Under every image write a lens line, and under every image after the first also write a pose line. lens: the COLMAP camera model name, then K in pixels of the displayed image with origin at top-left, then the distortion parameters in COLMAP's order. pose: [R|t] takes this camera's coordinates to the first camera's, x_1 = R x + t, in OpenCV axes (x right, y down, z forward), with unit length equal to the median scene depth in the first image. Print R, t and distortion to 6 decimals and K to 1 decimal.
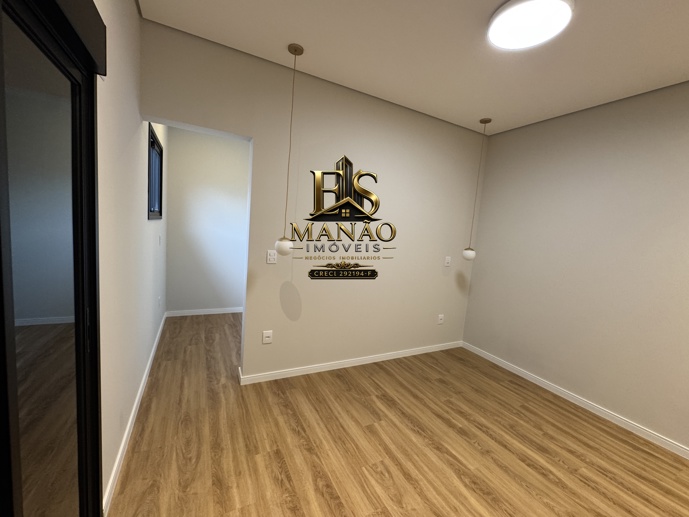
lens RADIAL K [[280.5, 0, 345.6], [0, 280.5, 257.9], [0, 0, 1]] dist [-0.001381, -0.000103]
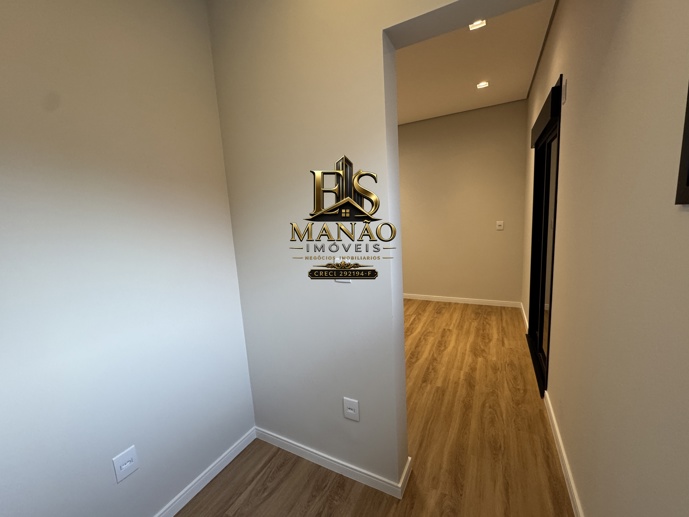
lens RADIAL K [[280.5, 0, 341.9], [0, 280.5, 262.9], [0, 0, 1]] dist [-0.001381, -0.000103]
pose [[-0.563093, -0.181620, 0.806189, -0.854016], [0.099449, 0.953569, 0.284283, -0.216766], [-0.820388, 0.240252, -0.518886, 1.619191]]
